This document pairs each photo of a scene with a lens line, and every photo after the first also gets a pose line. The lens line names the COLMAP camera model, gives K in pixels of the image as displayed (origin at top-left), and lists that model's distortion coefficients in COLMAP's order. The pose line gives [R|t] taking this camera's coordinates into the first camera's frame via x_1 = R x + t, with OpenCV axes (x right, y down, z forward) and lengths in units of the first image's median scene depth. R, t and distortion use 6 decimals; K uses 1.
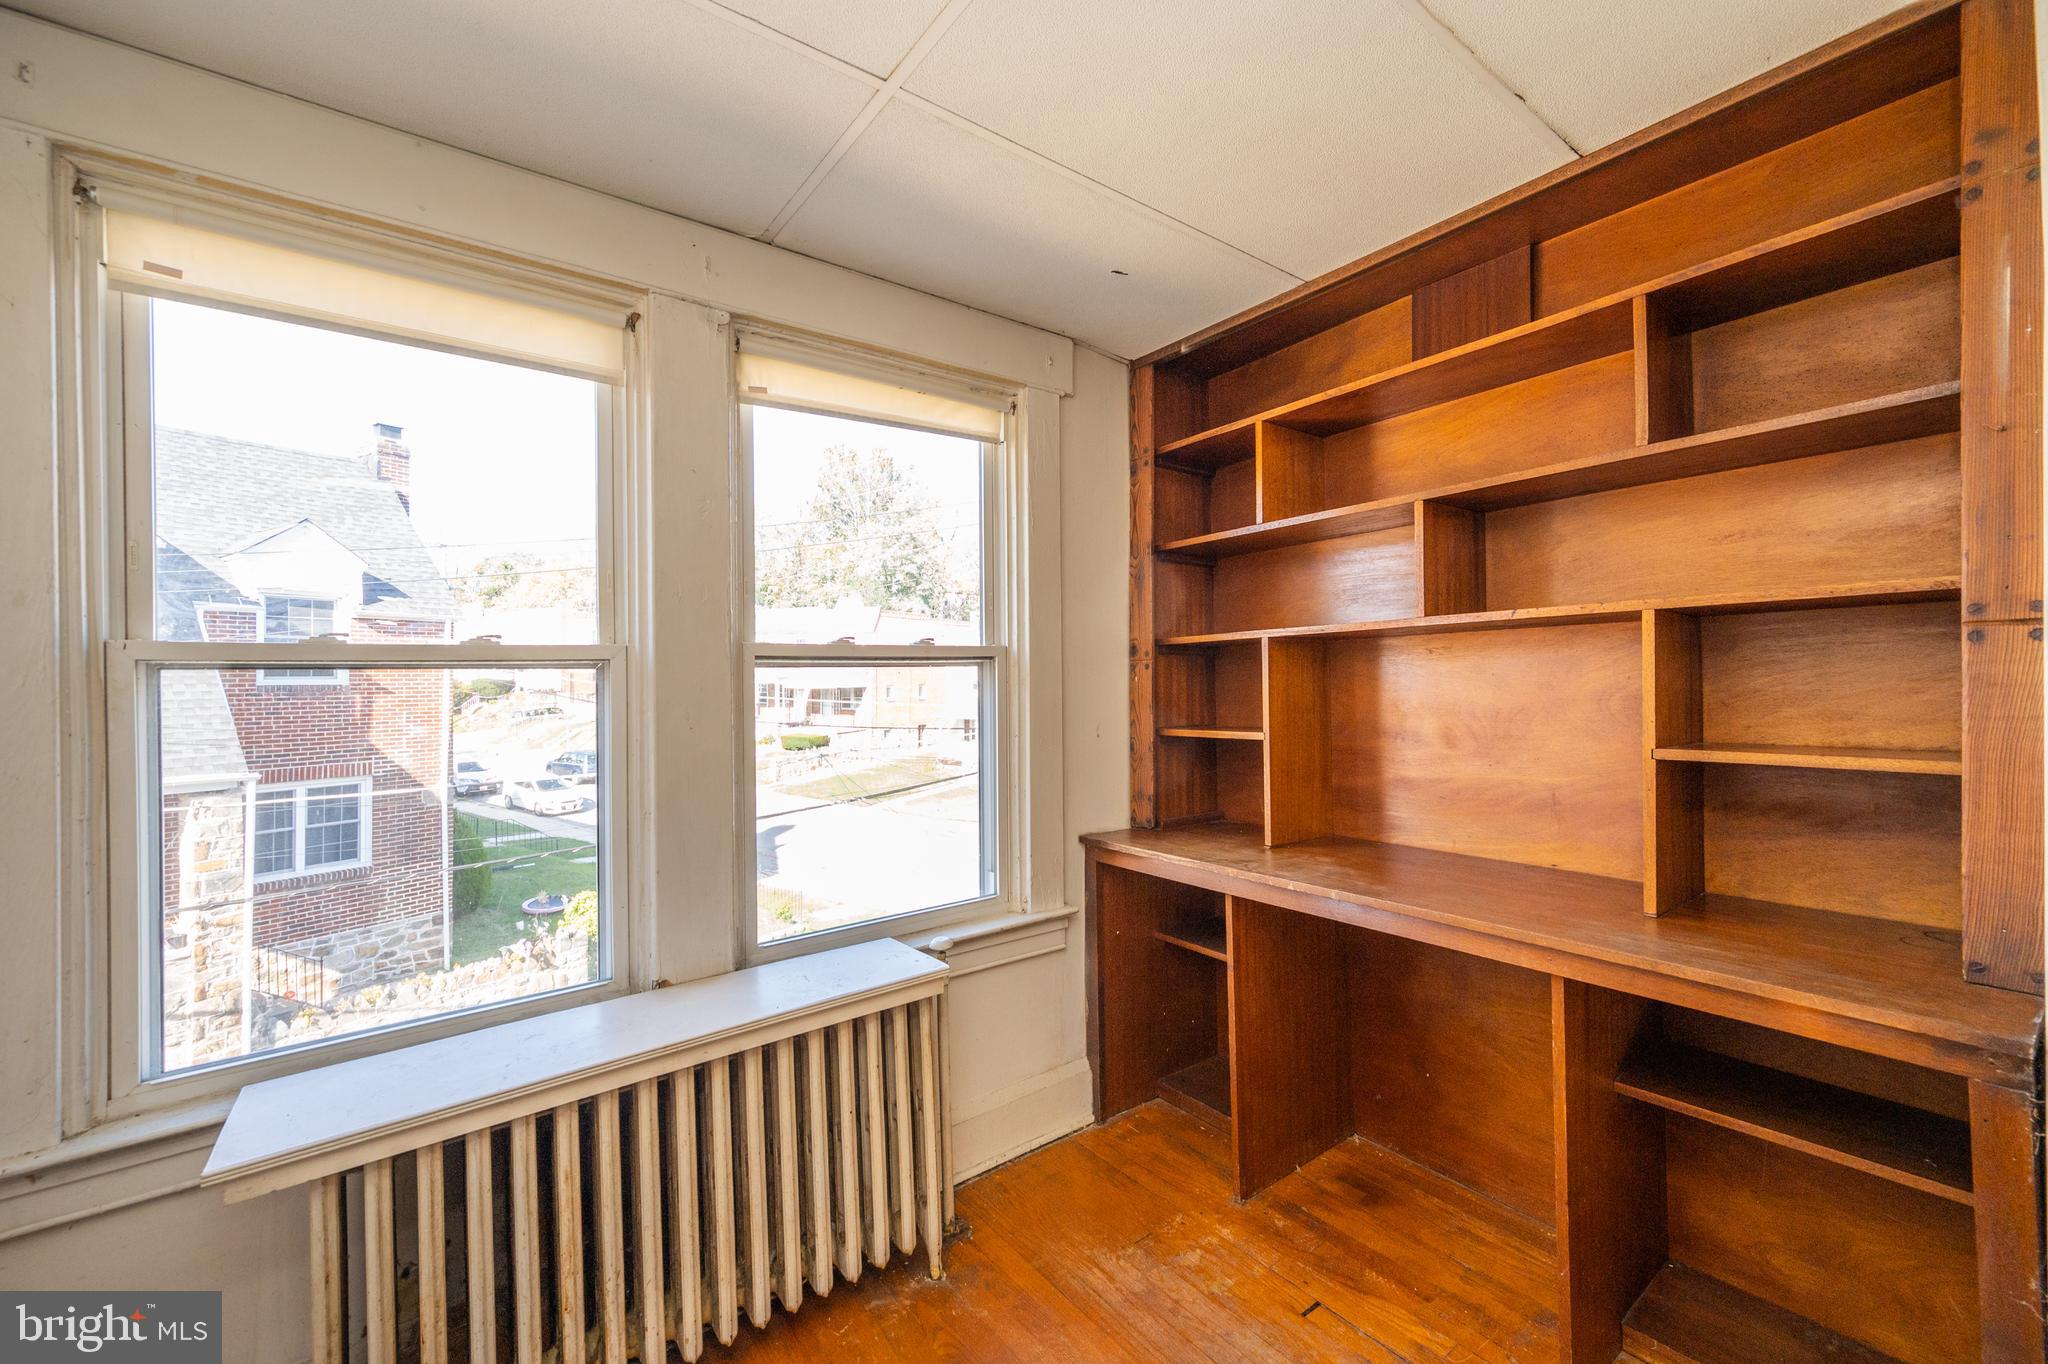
lens RADIAL K [[813.8, 0, 1021.4], [0, 813.8, 671.7], [0, 0, 1]] dist [-0.001209, 0.000905]
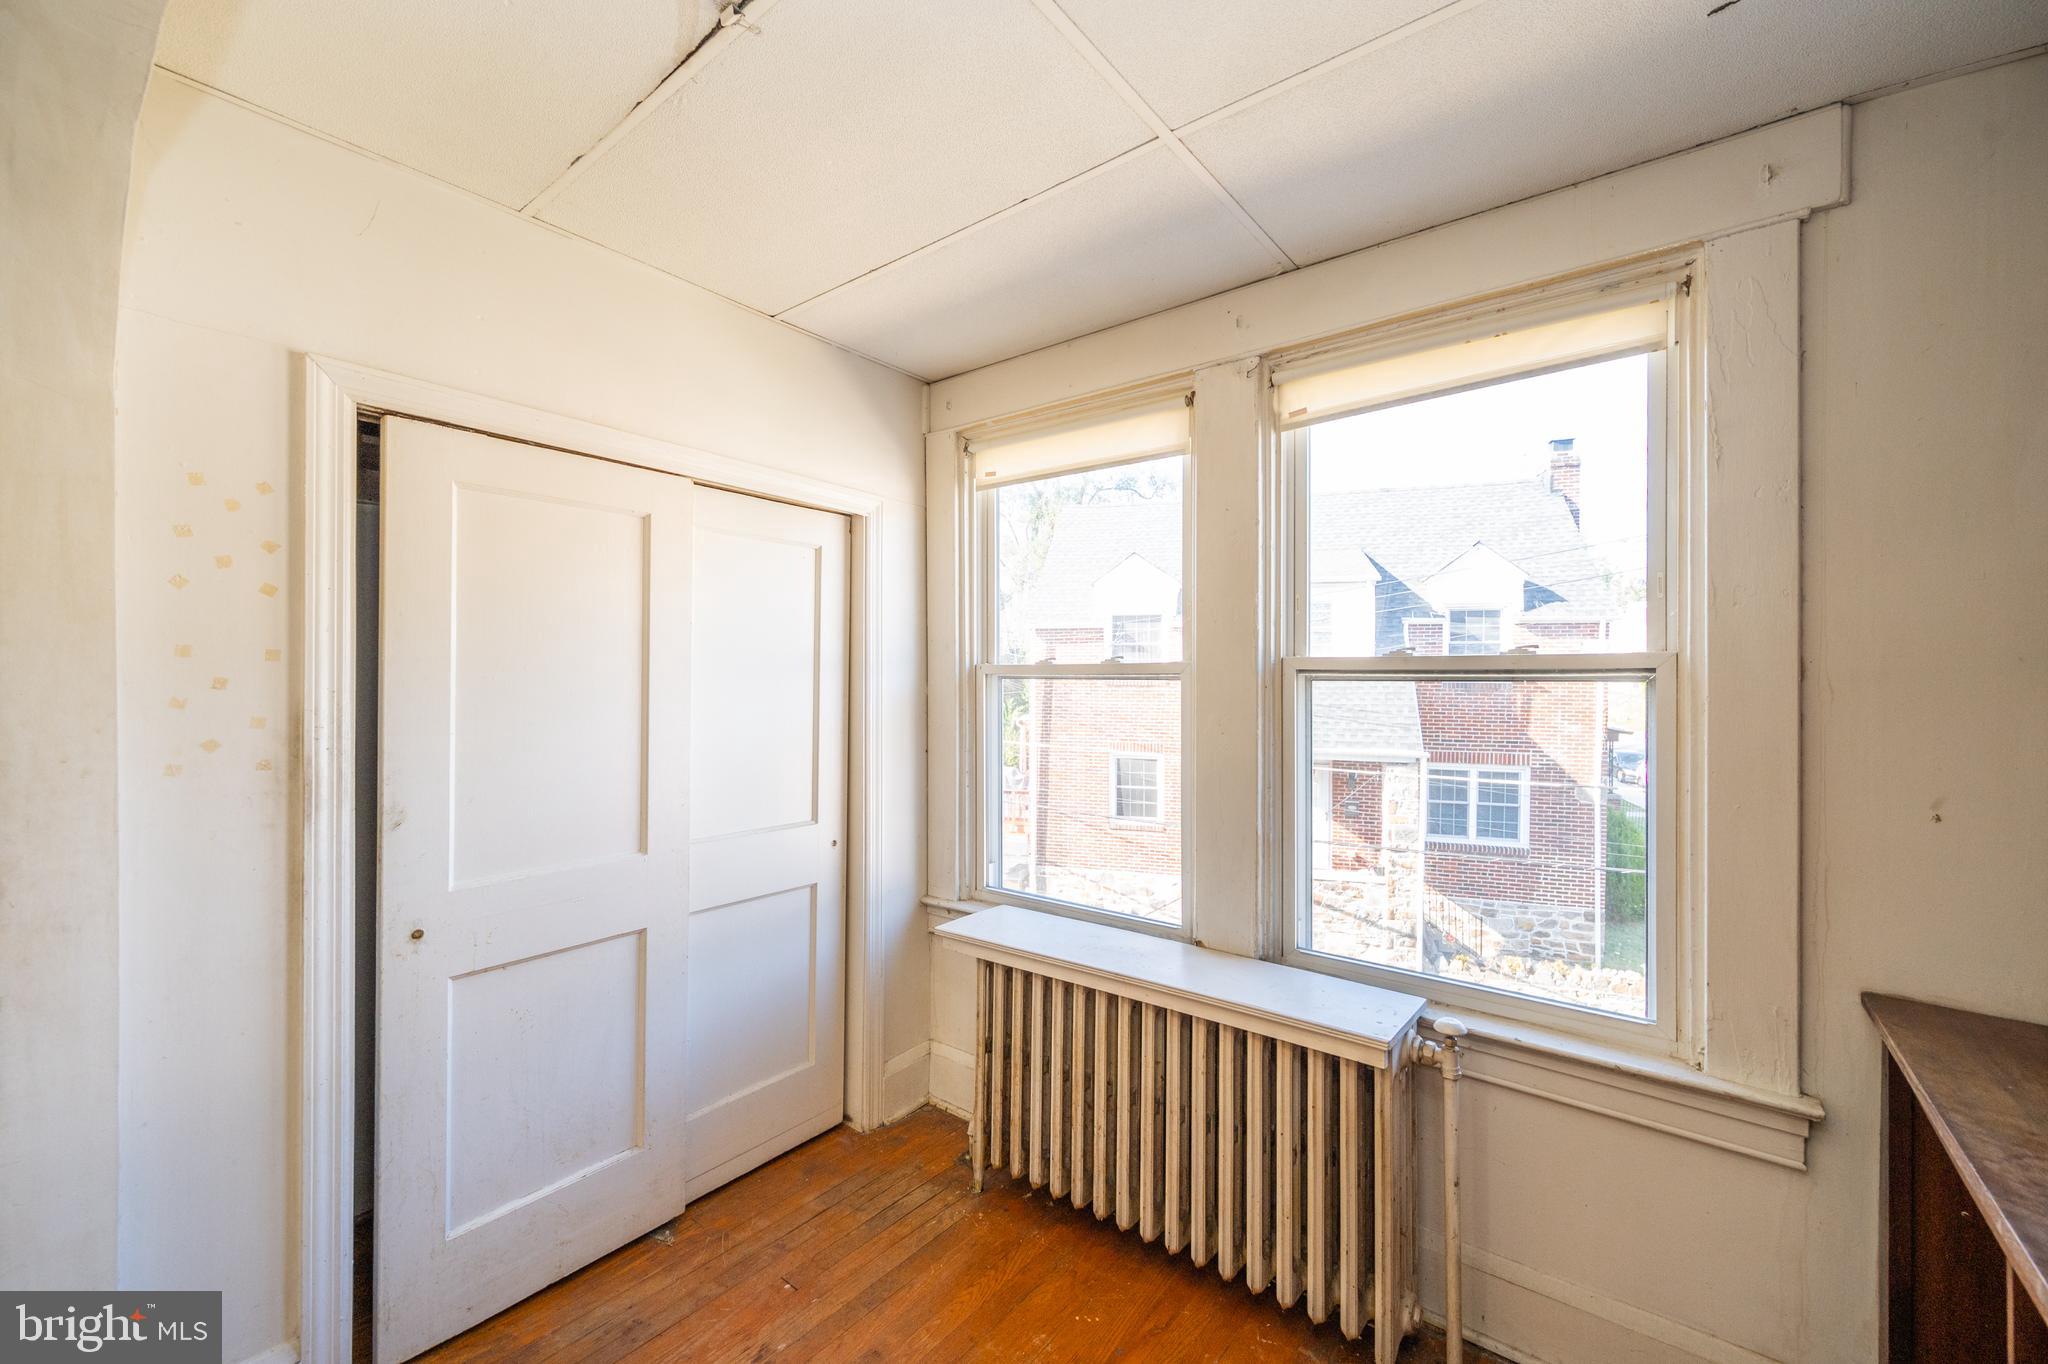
lens RADIAL K [[813.8, 0, 1022.2], [0, 813.8, 676.4], [0, 0, 1]] dist [-0.001209, 0.000905]
pose [[0.259109, 0.011942, -0.965774, 0.096652], [-0.004638, 0.999927, 0.011120, -0.003495], [0.965837, 0.001598, 0.259145, 0.064575]]
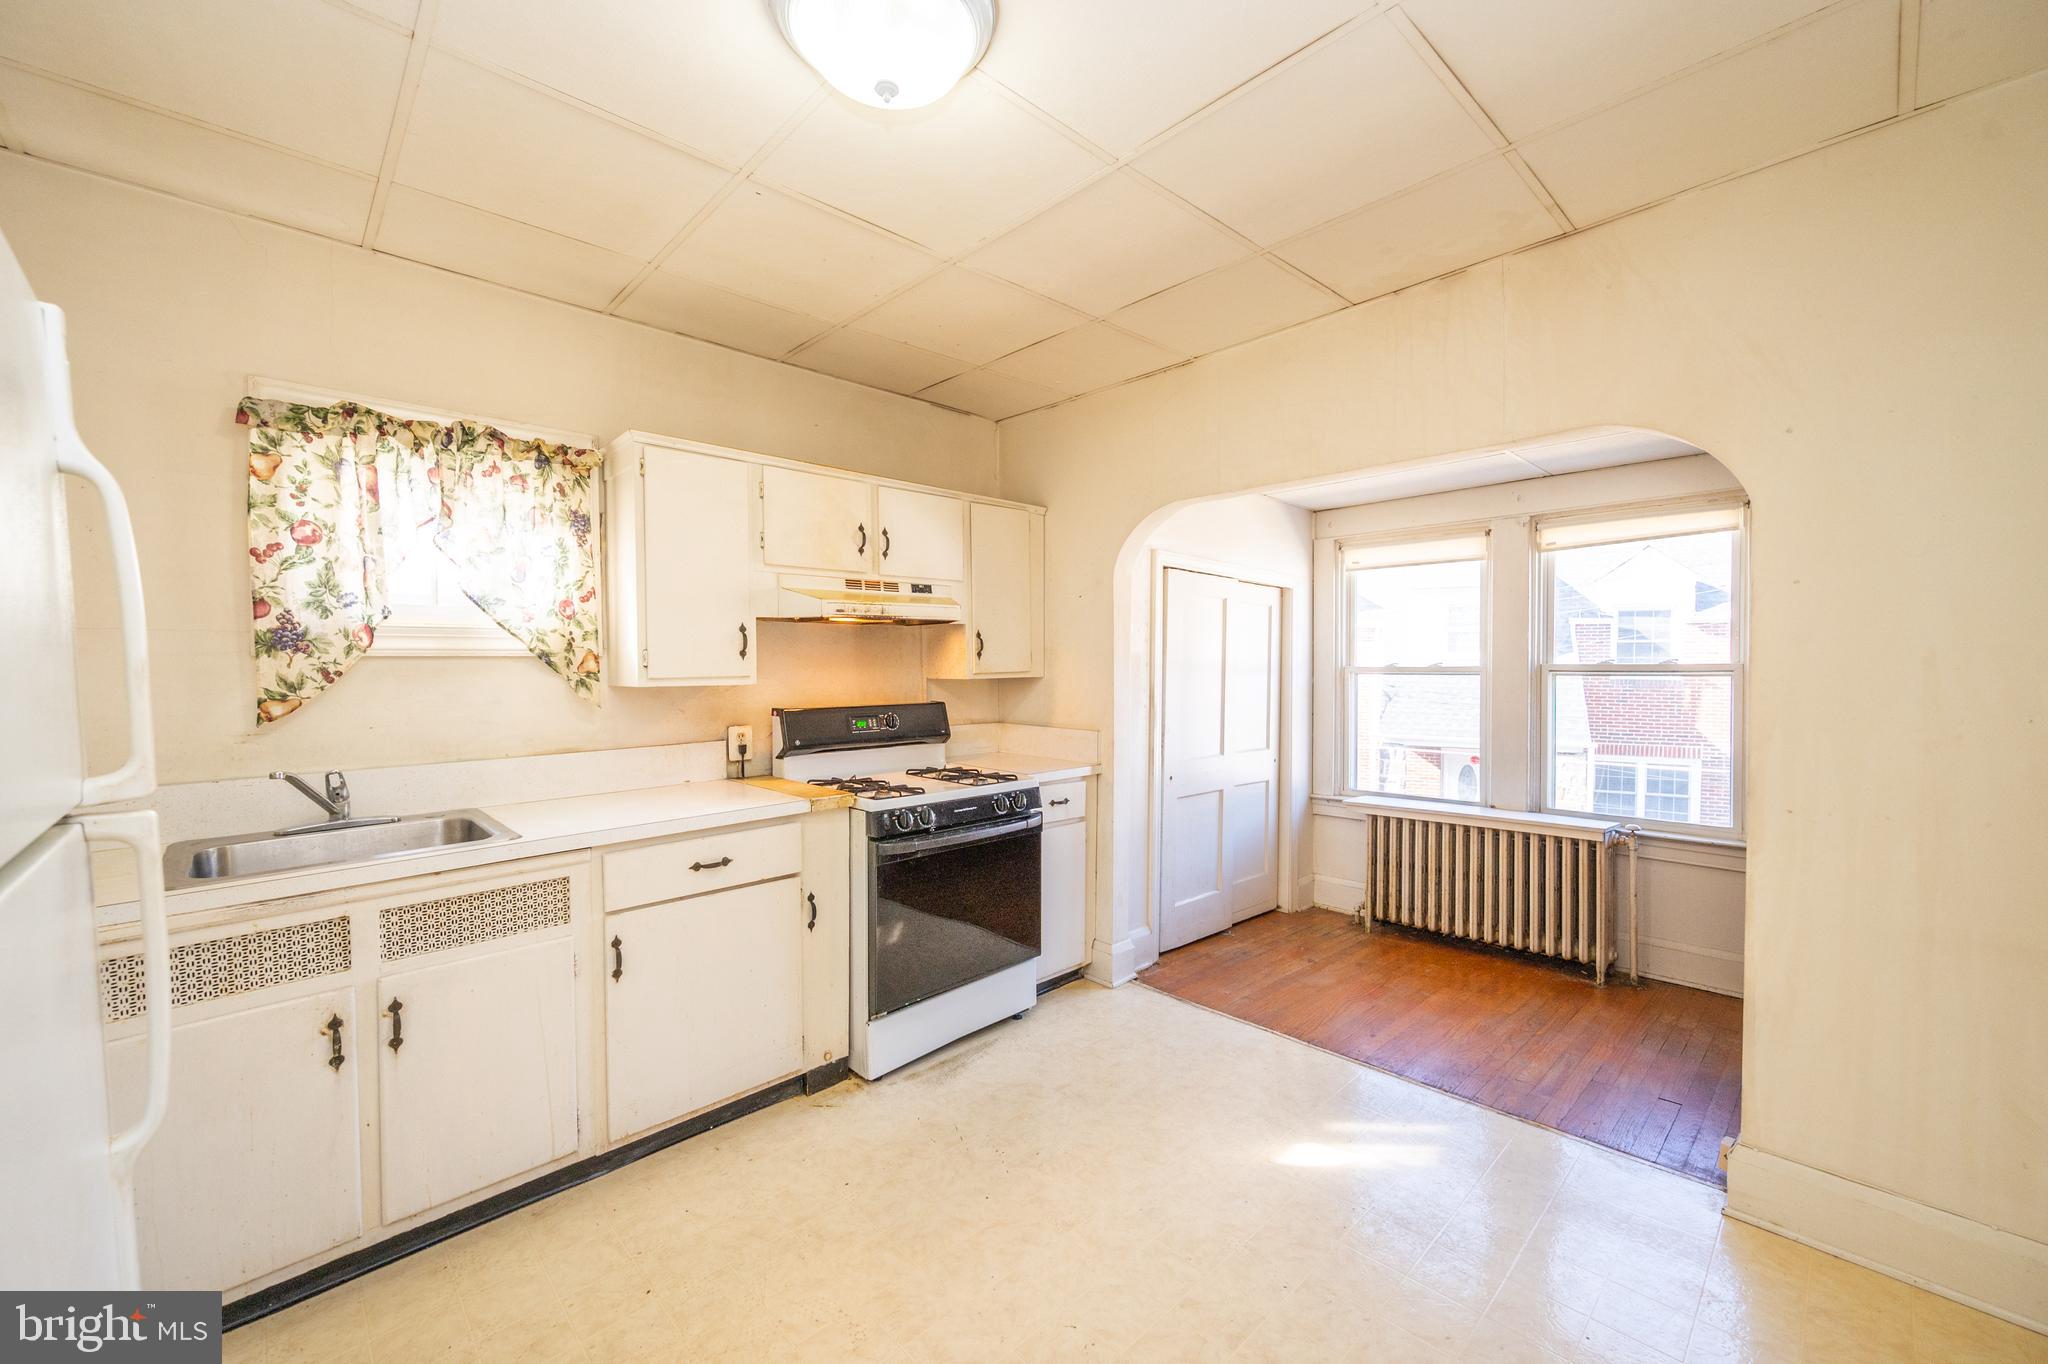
lens RADIAL K [[813.8, 0, 1022.4], [0, 813.8, 677.6], [0, 0, 1]] dist [-0.001209, 0.000905]
pose [[0.117678, 0.018321, -0.992883, 0.264869], [-0.004331, 0.999830, 0.017936, -0.005322], [0.993042, 0.002190, 0.117738, -0.099451]]
